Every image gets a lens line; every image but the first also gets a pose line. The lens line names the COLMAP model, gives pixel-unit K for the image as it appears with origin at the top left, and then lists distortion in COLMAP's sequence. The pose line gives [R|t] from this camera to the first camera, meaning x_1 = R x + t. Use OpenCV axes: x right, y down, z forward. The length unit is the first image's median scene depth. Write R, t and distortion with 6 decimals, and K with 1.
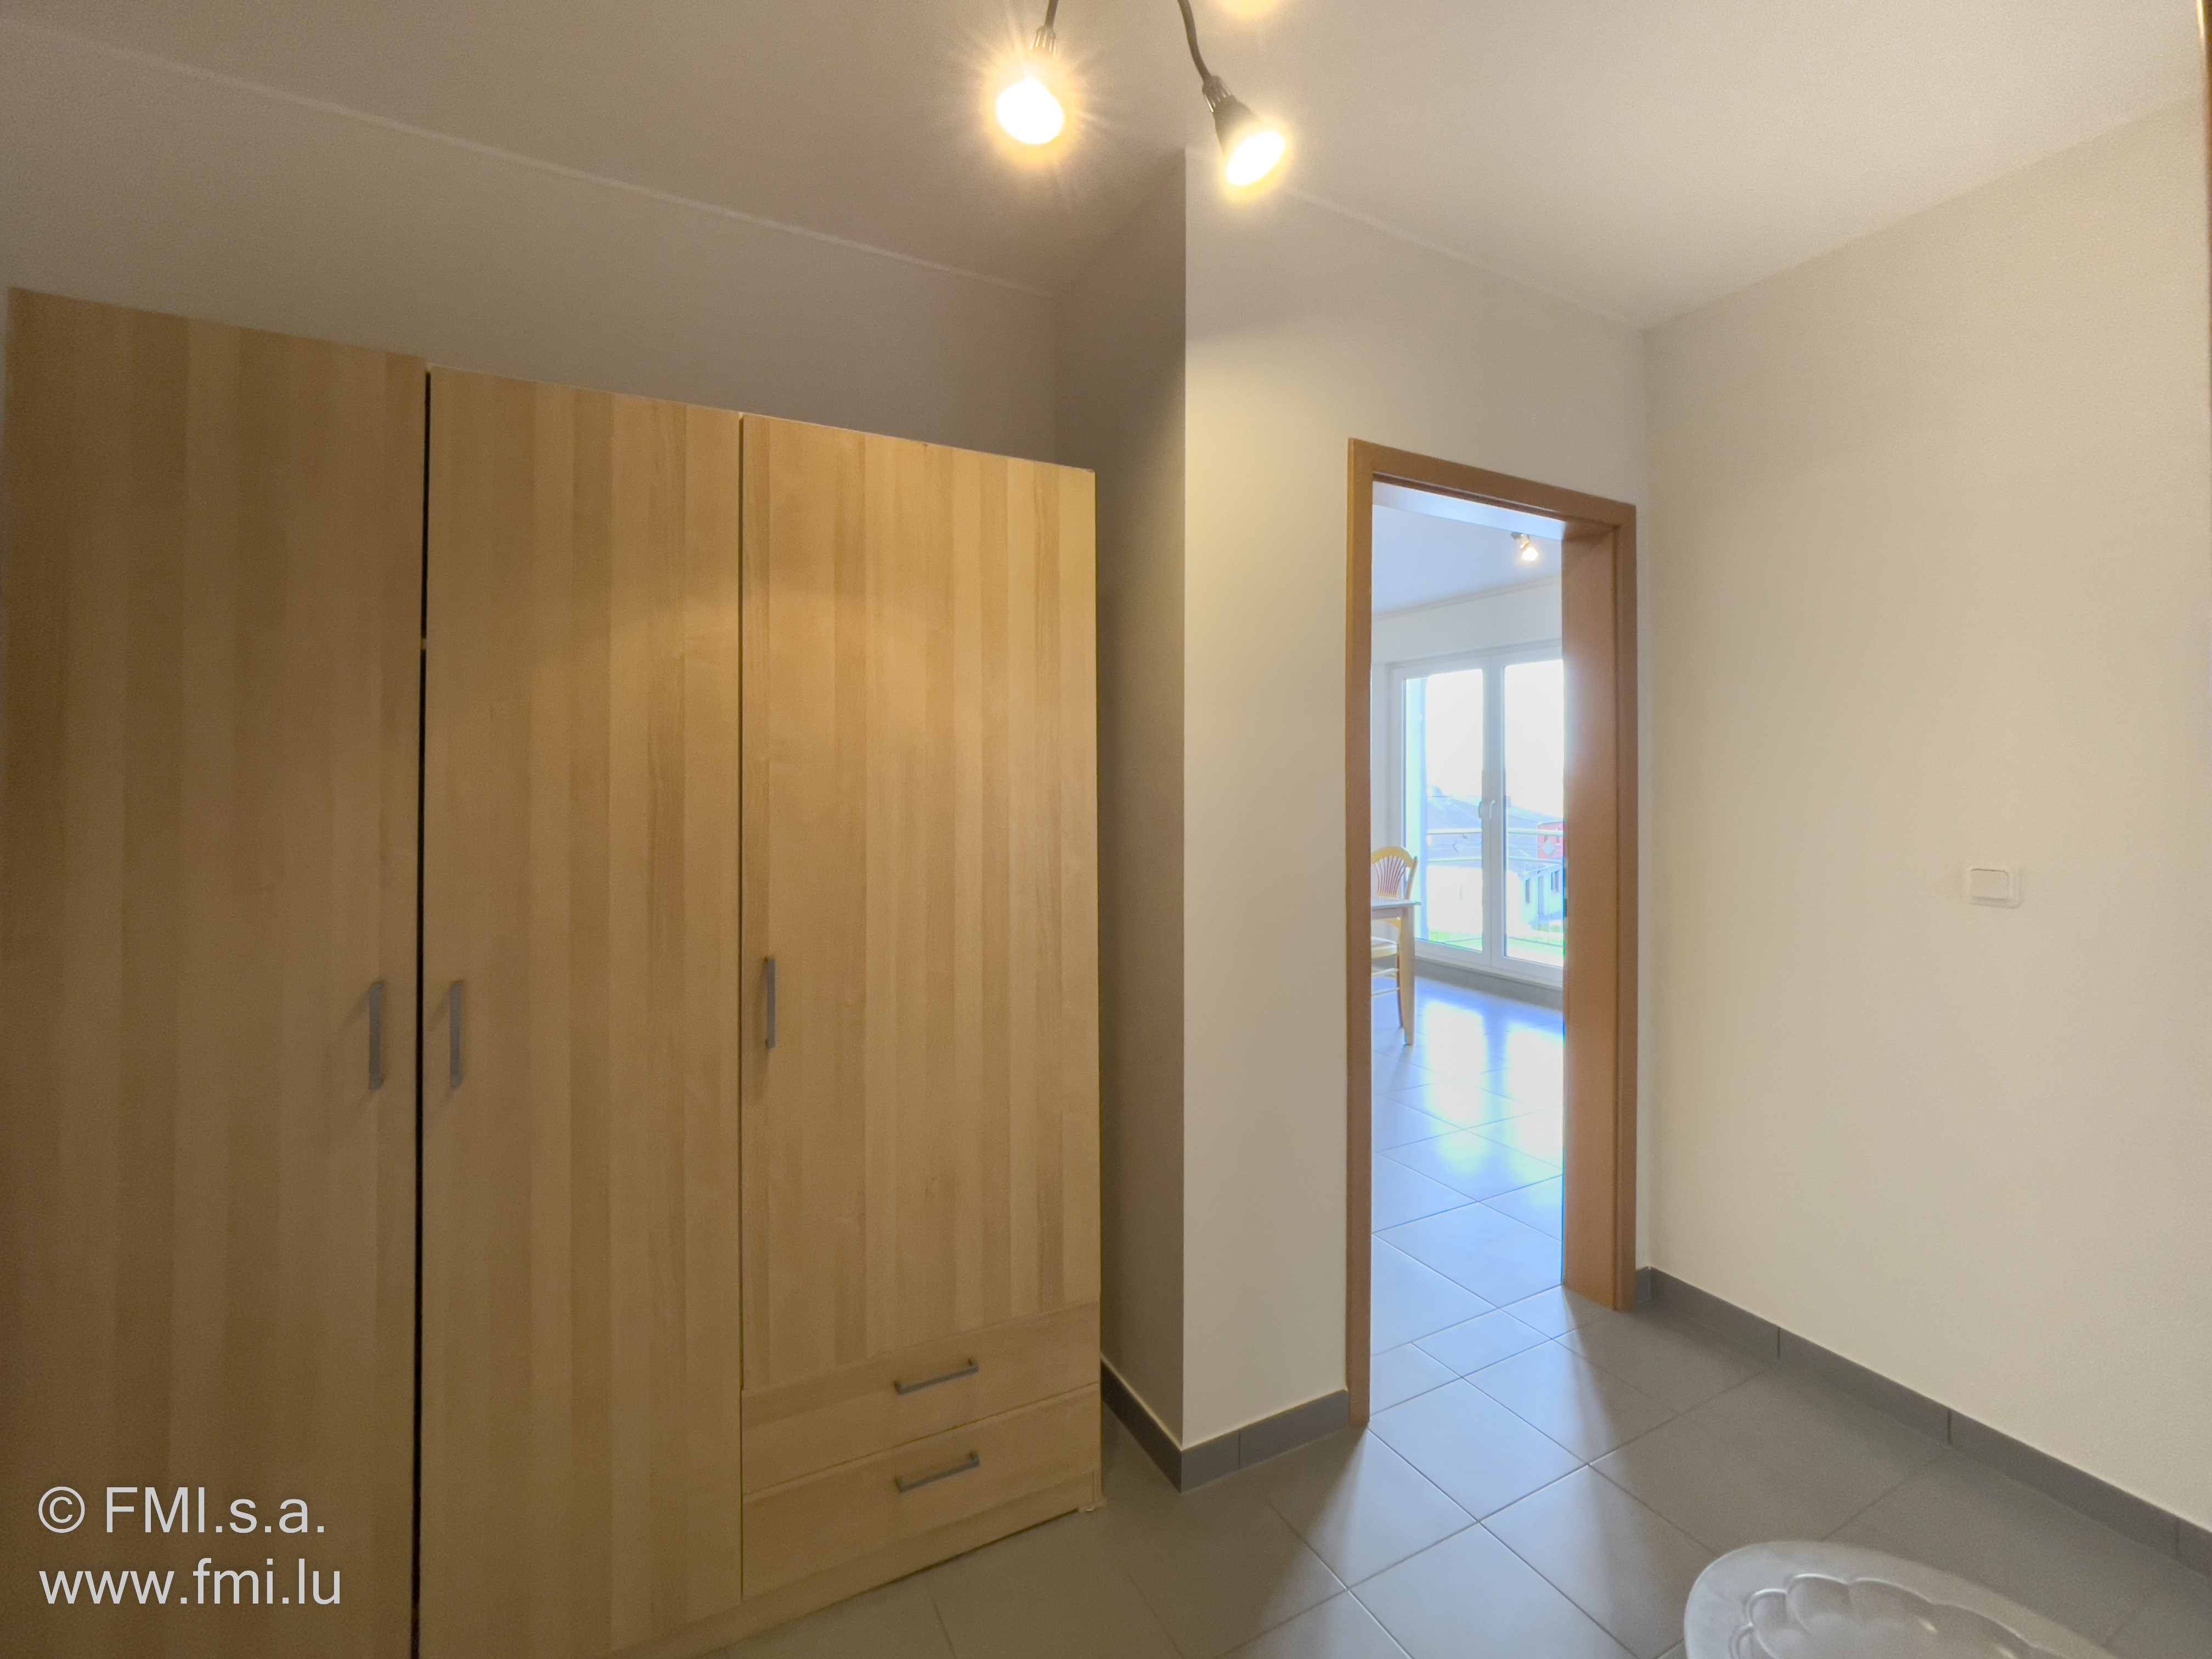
lens RADIAL K [[873.7, 0, 1025.2], [0, 873.7, 826.1], [0, 0, 1]] dist [-0.039420, 0.013394]
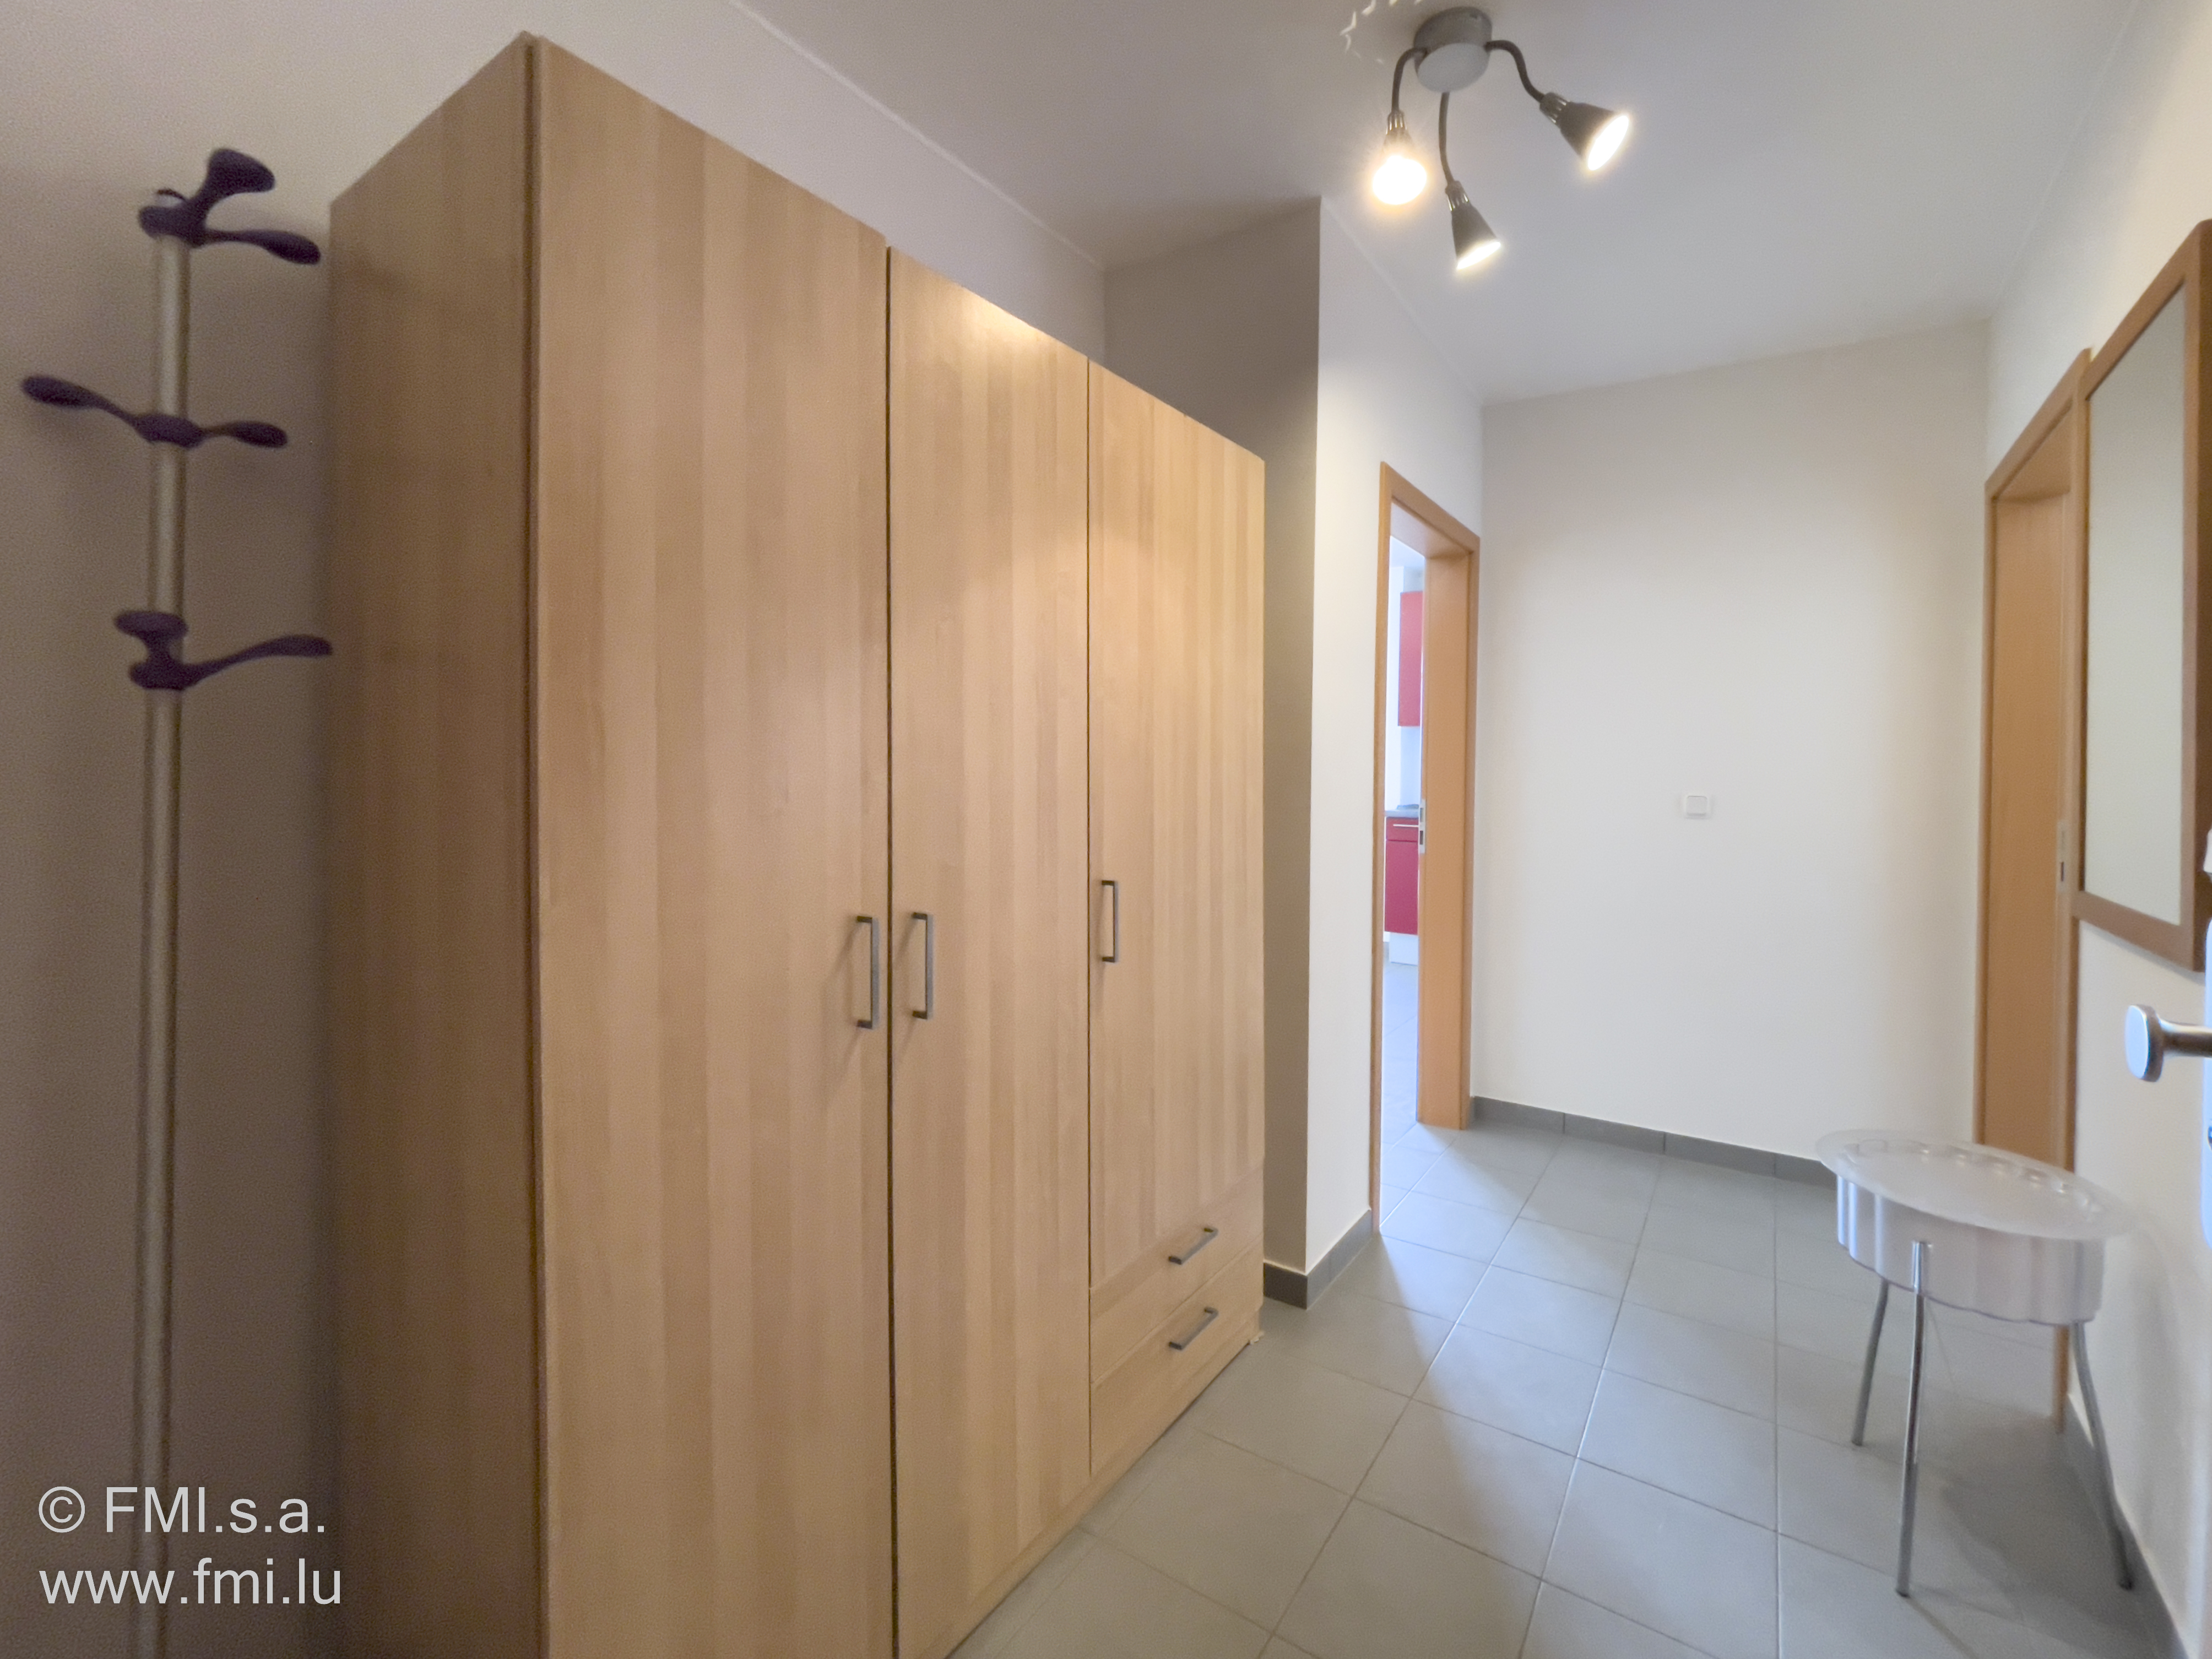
lens RADIAL K [[901.9, 0, 1110.2], [0, 901.9, 834.6], [0, 0, 1]] dist [-0.024117, 0.005885]
pose [[0.883270, -0.031064, 0.467834, -0.768636], [0.014767, 0.999151, 0.038464, 0.049626], [-0.468632, -0.027066, 0.882979, 0.015390]]
